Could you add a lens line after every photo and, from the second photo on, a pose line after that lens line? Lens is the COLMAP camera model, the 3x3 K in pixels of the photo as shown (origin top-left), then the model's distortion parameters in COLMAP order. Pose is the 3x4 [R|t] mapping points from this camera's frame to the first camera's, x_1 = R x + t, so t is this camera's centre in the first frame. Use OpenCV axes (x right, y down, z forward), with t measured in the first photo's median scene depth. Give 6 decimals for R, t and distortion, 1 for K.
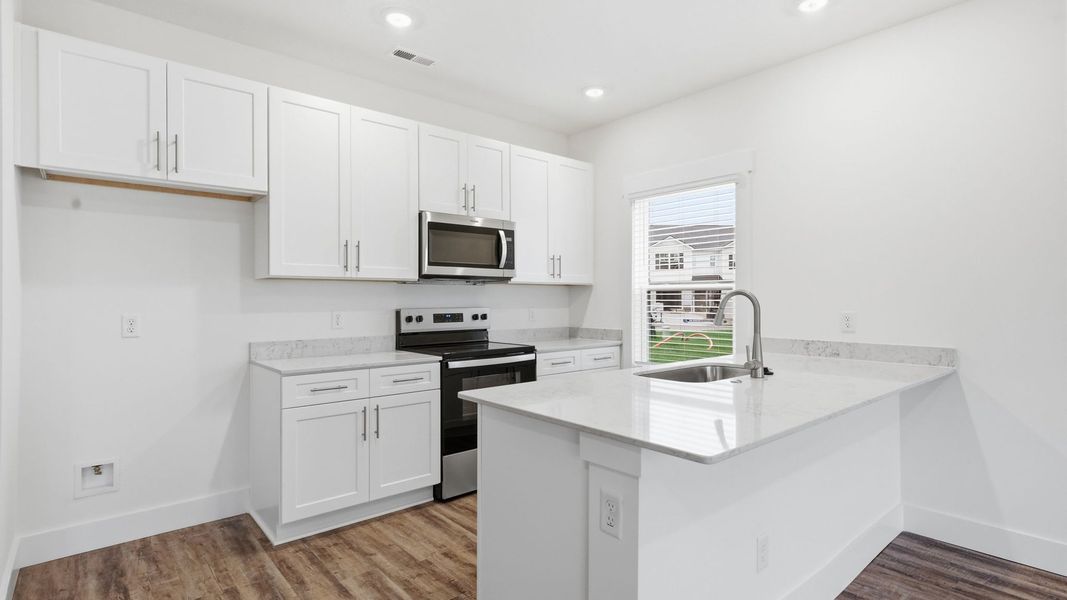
lens RADIAL K [[517.2, 0, 531.6], [0, 517.2, 299.9], [0, 0, 1]] dist [0.000752, 0.000281]
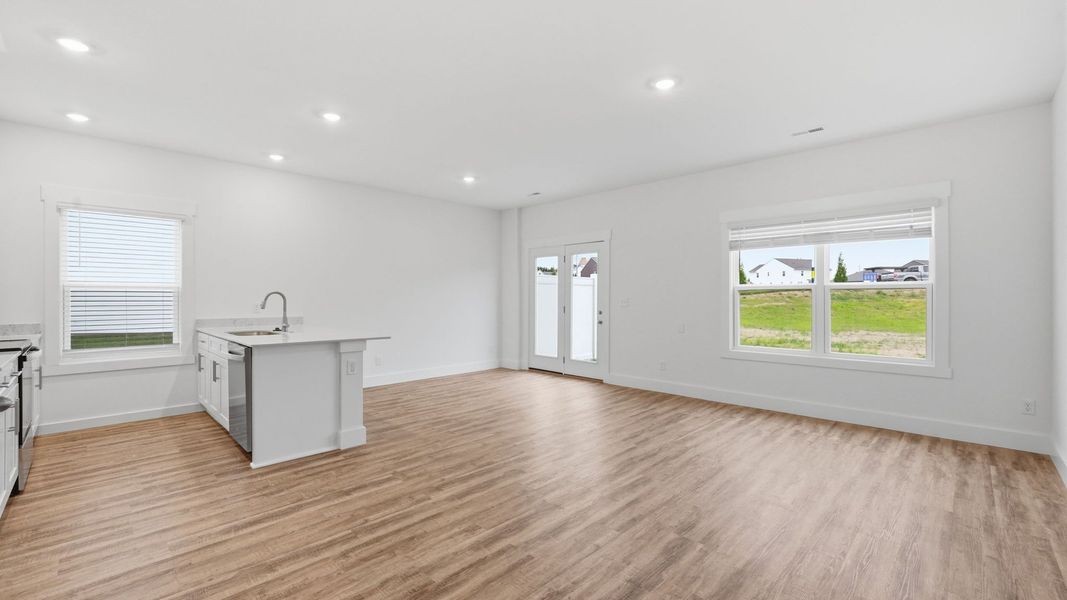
lens RADIAL K [[439.4, 0, 533.5], [0, 439.4, 300.0], [0, 0, 1]] dist [-0.003145, -0.000829]
pose [[-0.081230, -0.000595, 0.996695, -0.977061], [-0.001136, 0.999999, 0.000504, 0.008256], [-0.996695, -0.001091, -0.081231, 0.058729]]
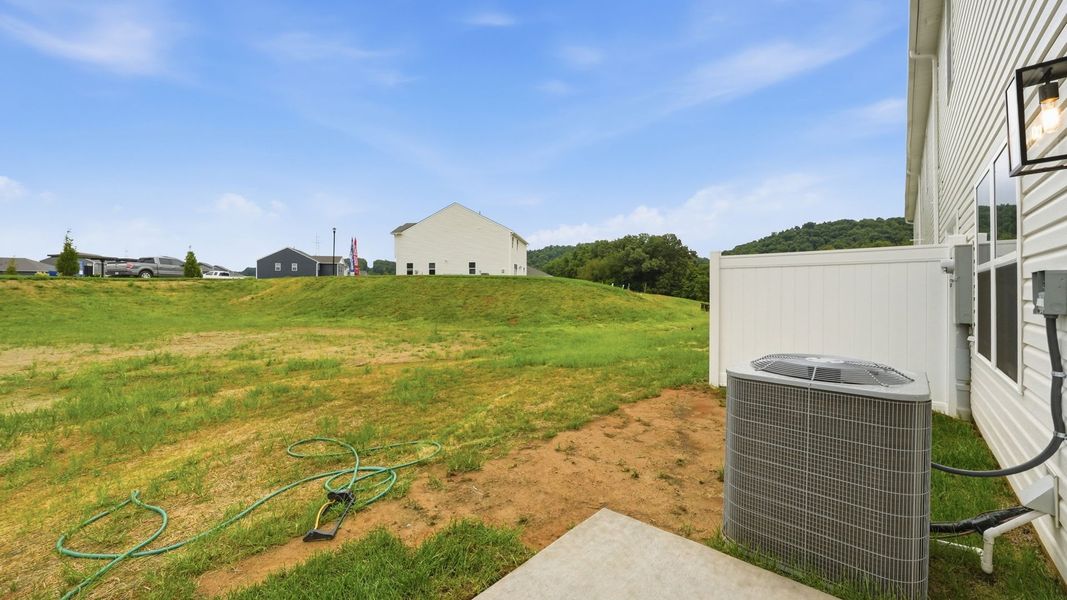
lens RADIAL K [[409.6, 0, 530.5], [0, 409.6, 285.8], [0, 0, 1]] dist [-0.000990, 0.000026]
pose [[-0.995321, 0.001211, -0.096611, 1.157392], [0.003105, 0.999806, -0.019456, 0.020987], [0.096569, -0.019665, -0.995132, -0.162677]]
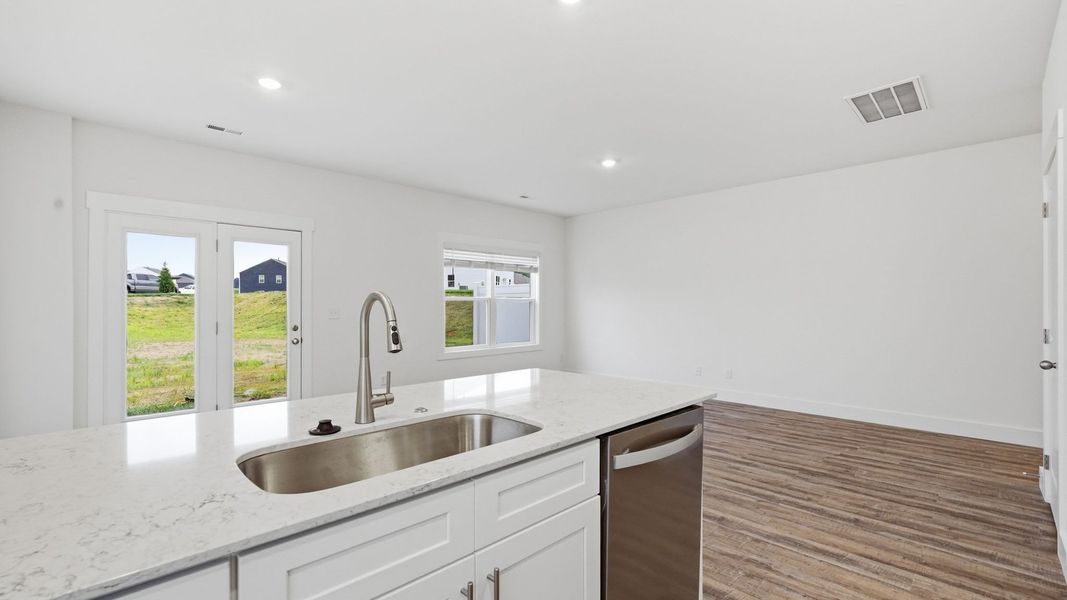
lens RADIAL K [[460.2, 0, 533.5], [0, 460.2, 300.0], [0, 0, 1]] dist [-0.006921, -0.000024]
pose [[-0.997667, 0.004168, -0.068140, 0.161275], [0.005158, 0.999884, -0.014363, 0.001121], [0.068072, -0.014681, -0.997572, 1.042764]]
